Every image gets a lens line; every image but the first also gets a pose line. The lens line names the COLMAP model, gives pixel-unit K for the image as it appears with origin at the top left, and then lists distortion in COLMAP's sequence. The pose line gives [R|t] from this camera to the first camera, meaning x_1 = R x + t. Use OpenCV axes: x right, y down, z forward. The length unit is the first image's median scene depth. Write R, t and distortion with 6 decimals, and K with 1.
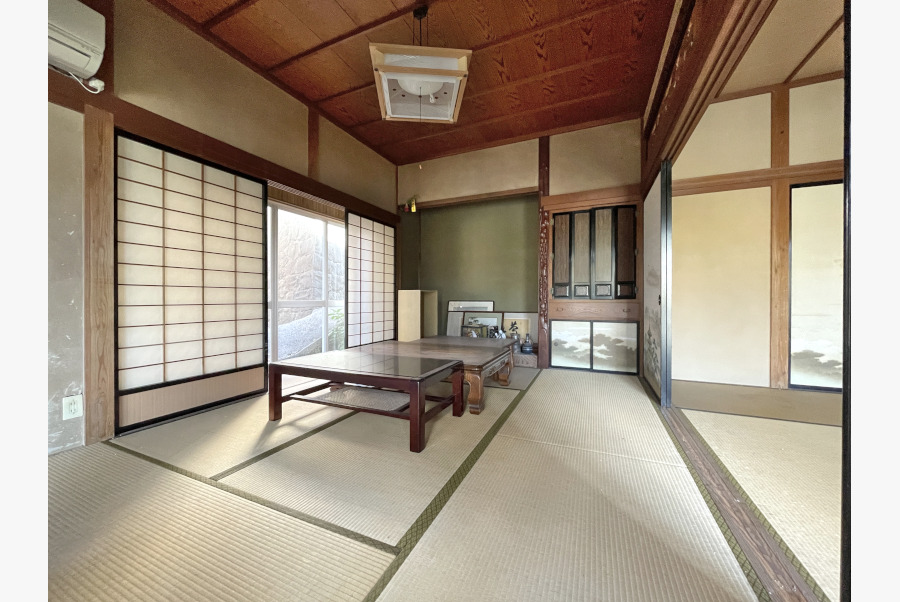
lens RADIAL K [[324.9, 0, 450.0], [0, 324.9, 301.0], [0, 0, 1]] dist [0.000106, 0.000067]
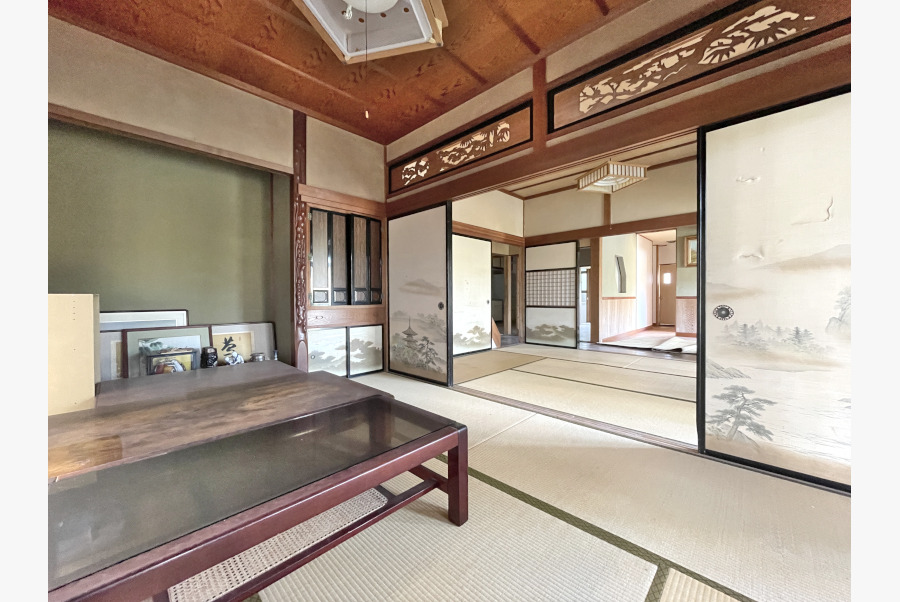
lens RADIAL K [[324.9, 0, 450.0], [0, 324.9, 301.0], [0, 0, 1]] dist [0.000106, 0.000067]
pose [[0.345204, -0.010873, 0.938465, -0.379428], [0.011236, 0.999909, 0.007451, -0.021172], [-0.938460, 0.007972, 0.345295, 0.360002]]
